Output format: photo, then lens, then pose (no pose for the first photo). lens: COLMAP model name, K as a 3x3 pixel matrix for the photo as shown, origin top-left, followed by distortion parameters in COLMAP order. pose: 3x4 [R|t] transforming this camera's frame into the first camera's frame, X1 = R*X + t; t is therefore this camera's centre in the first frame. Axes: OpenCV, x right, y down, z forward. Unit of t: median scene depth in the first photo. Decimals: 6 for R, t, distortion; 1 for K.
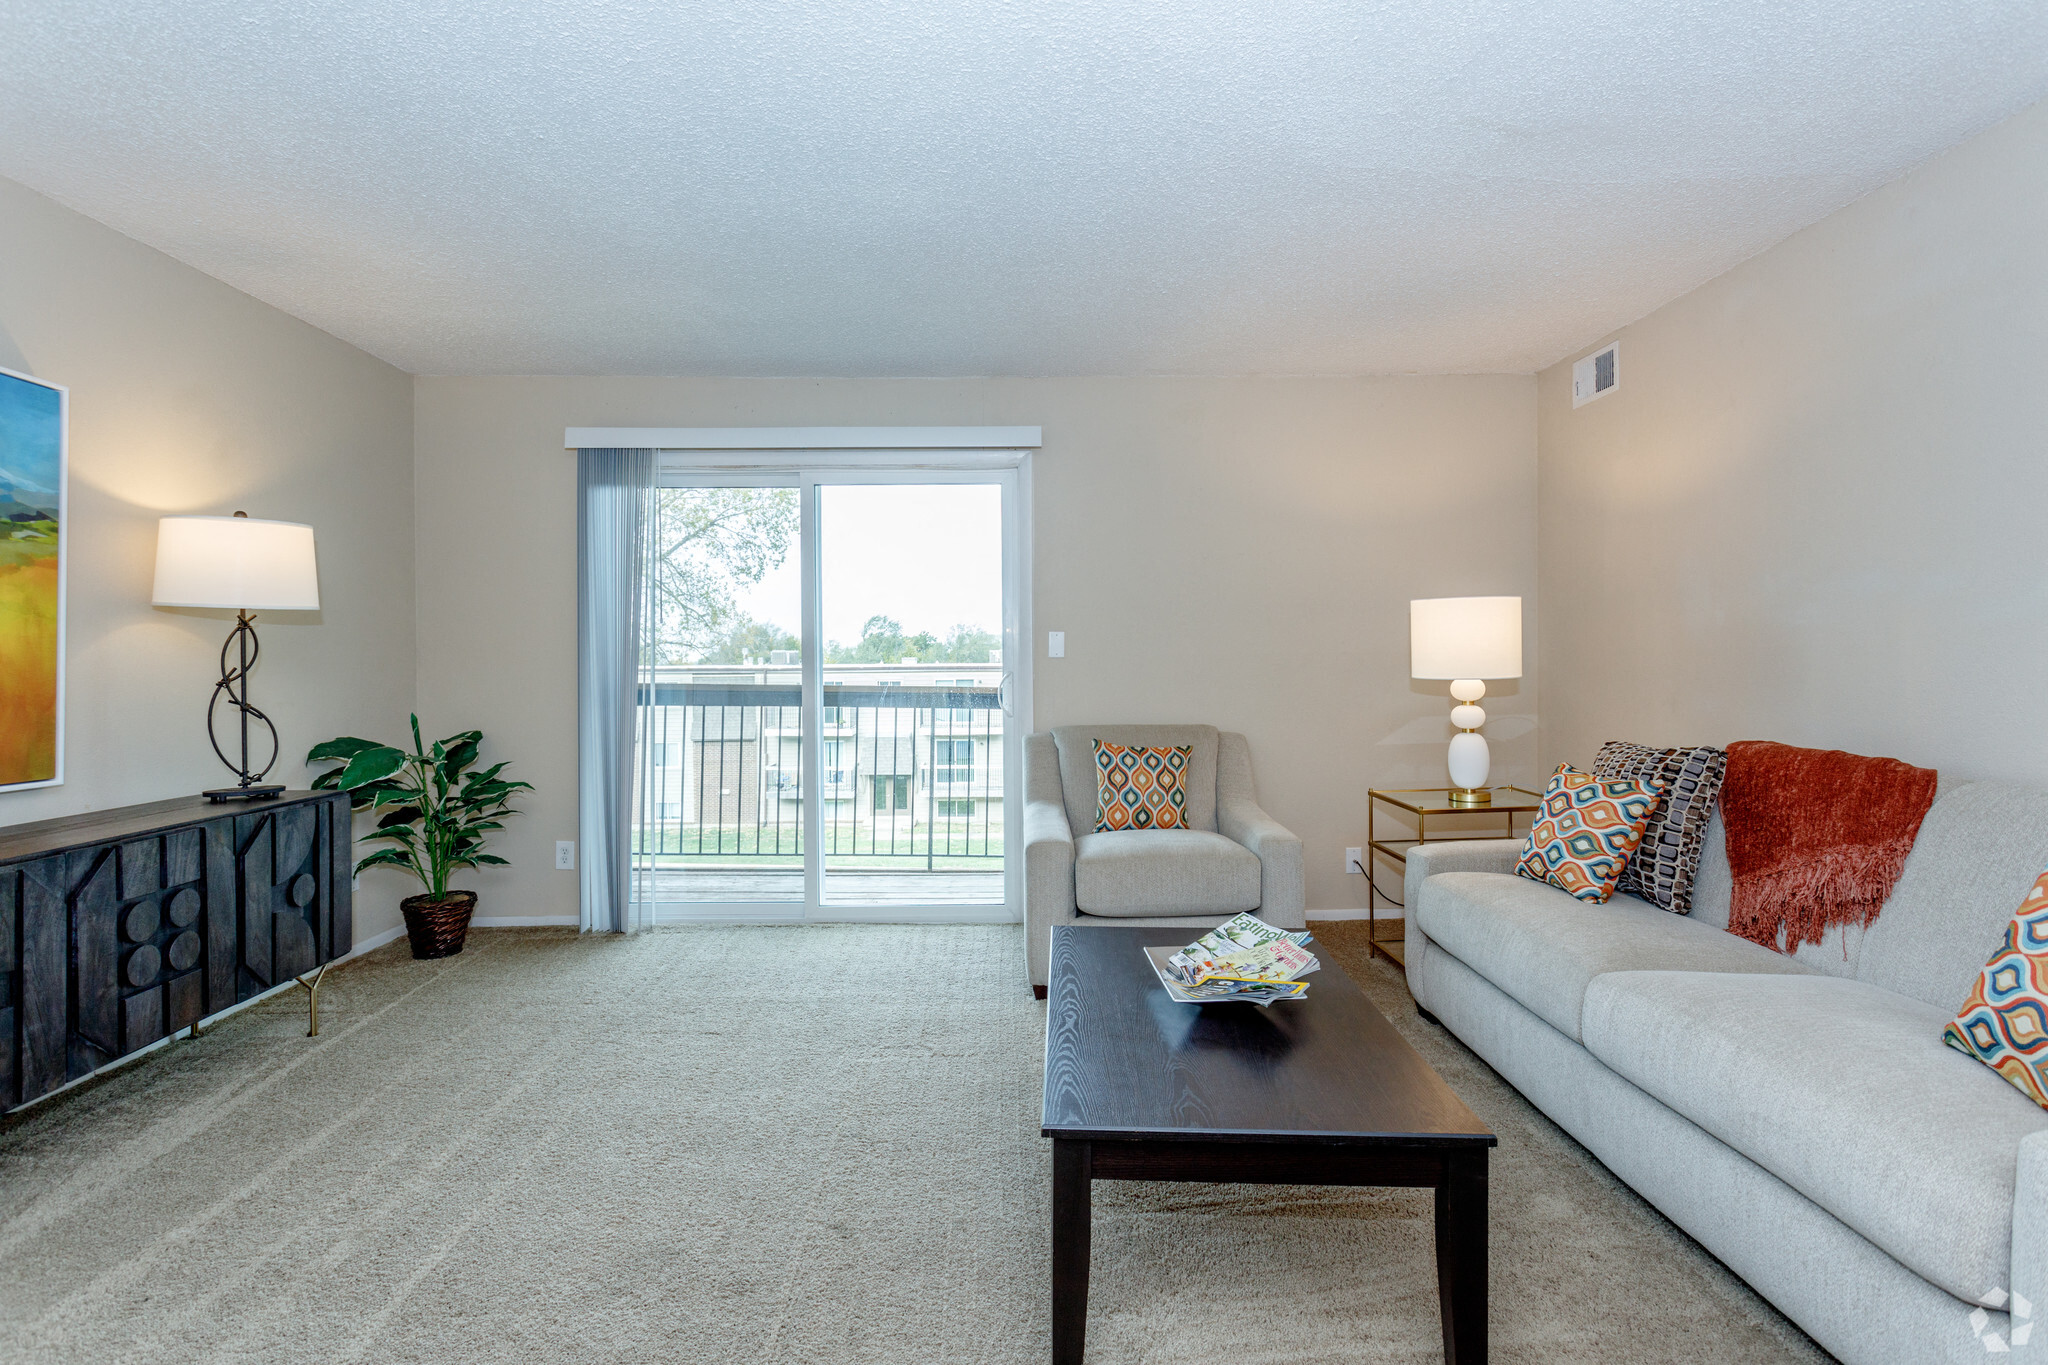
lens RADIAL K [[994.7, 0, 1015.4], [0, 994.7, 672.2], [0, 0, 1]] dist [-0.000586, -0.000230]
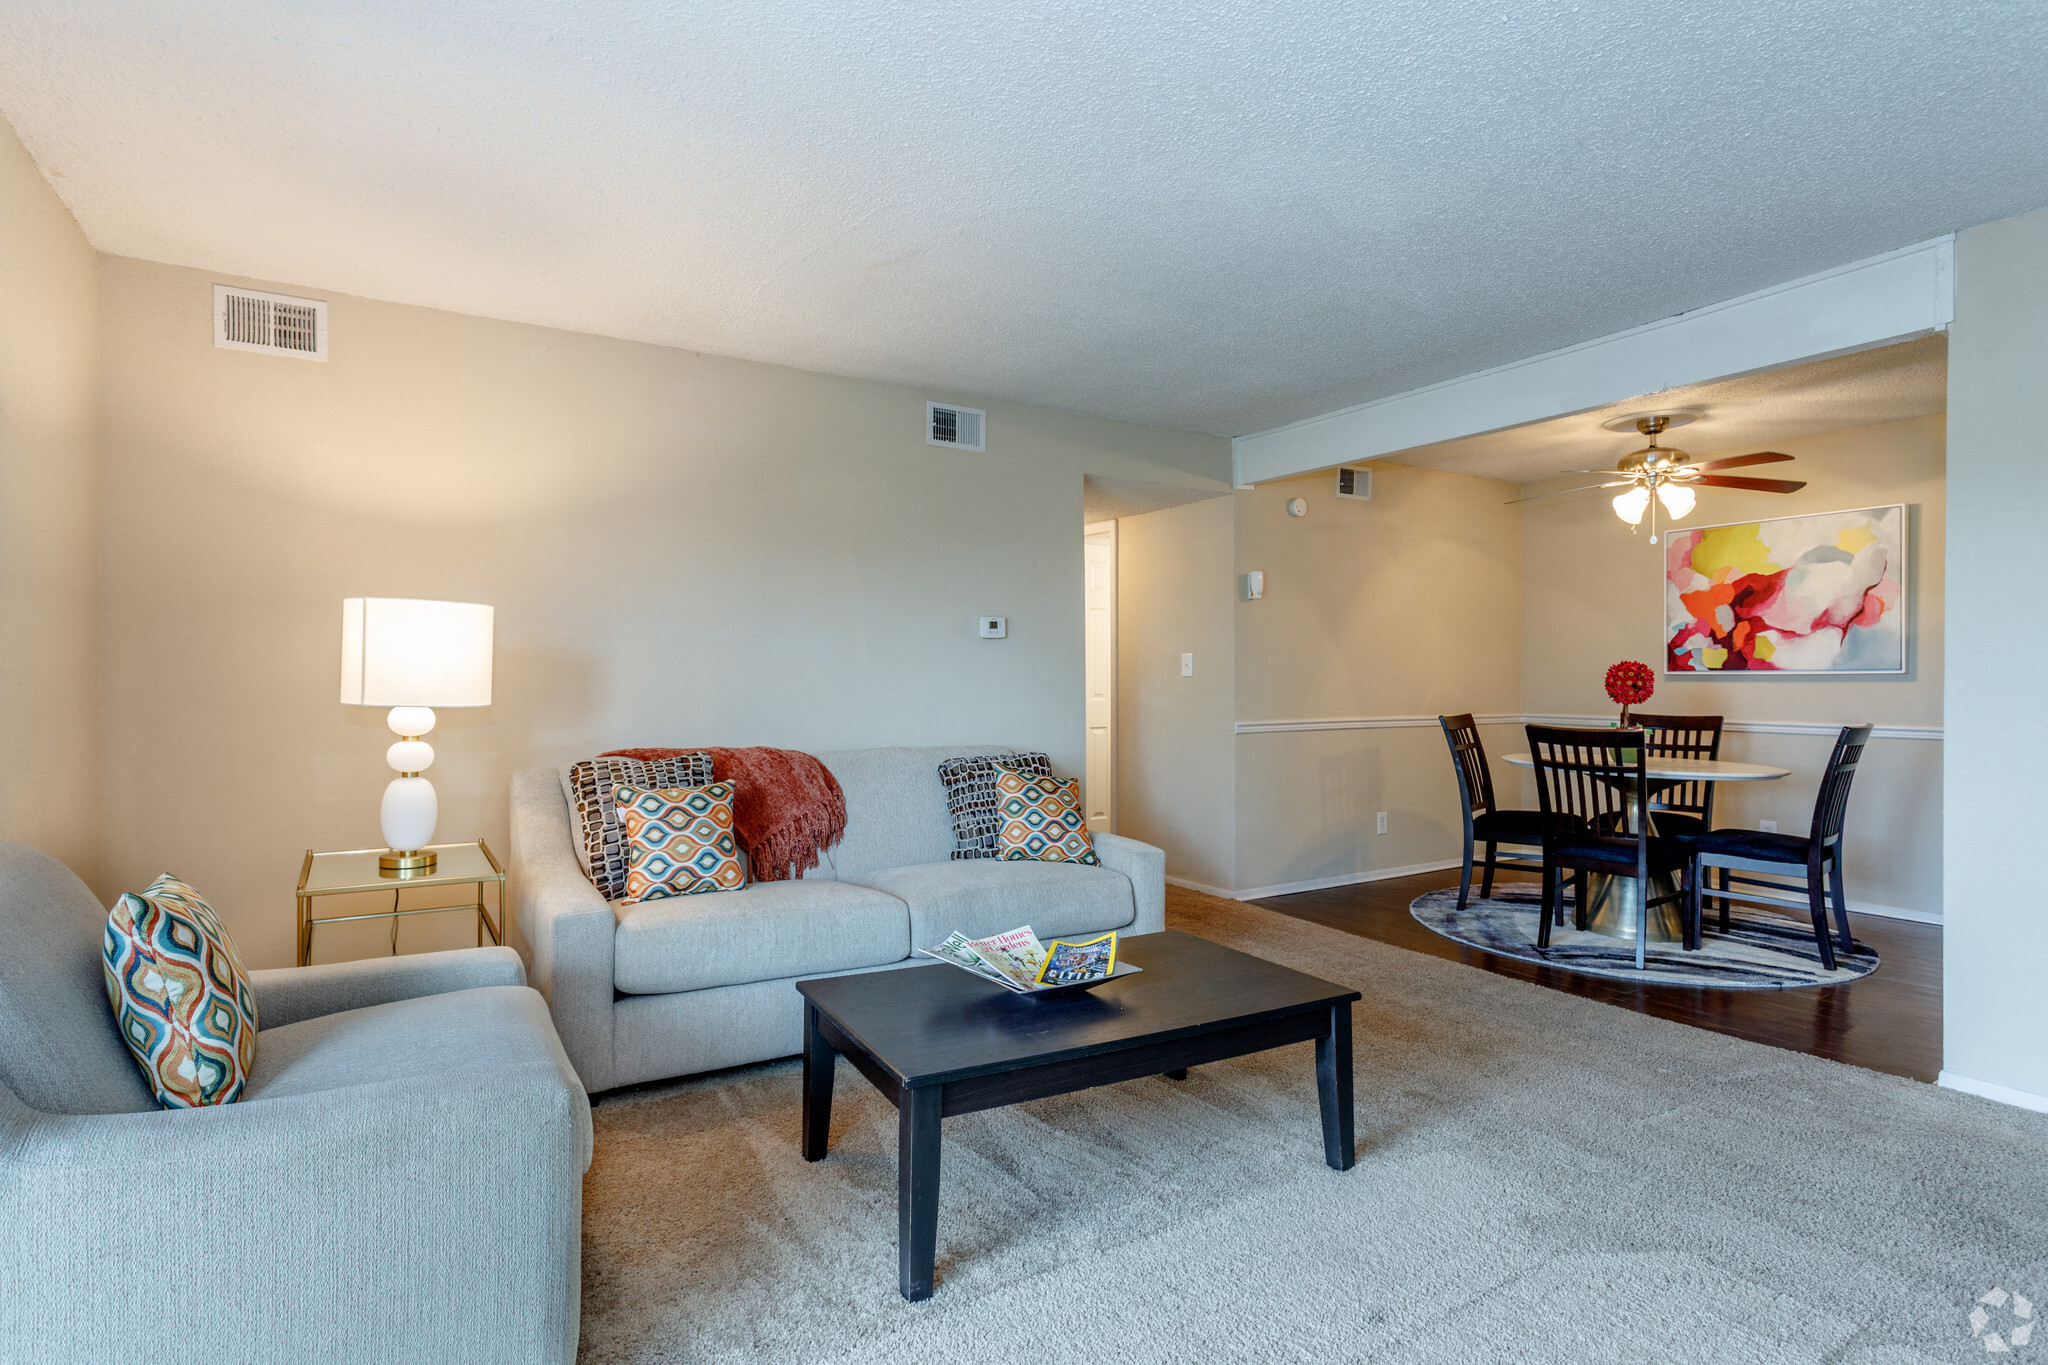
lens RADIAL K [[994.7, 0, 1015.4], [0, 994.7, 672.2], [0, 0, 1]] dist [-0.000586, -0.000230]
pose [[-0.498228, 0.009129, 0.866998, -0.471839], [0.014486, 0.999893, -0.002204, -0.012808], [-0.866925, 0.011462, -0.498307, 1.036887]]
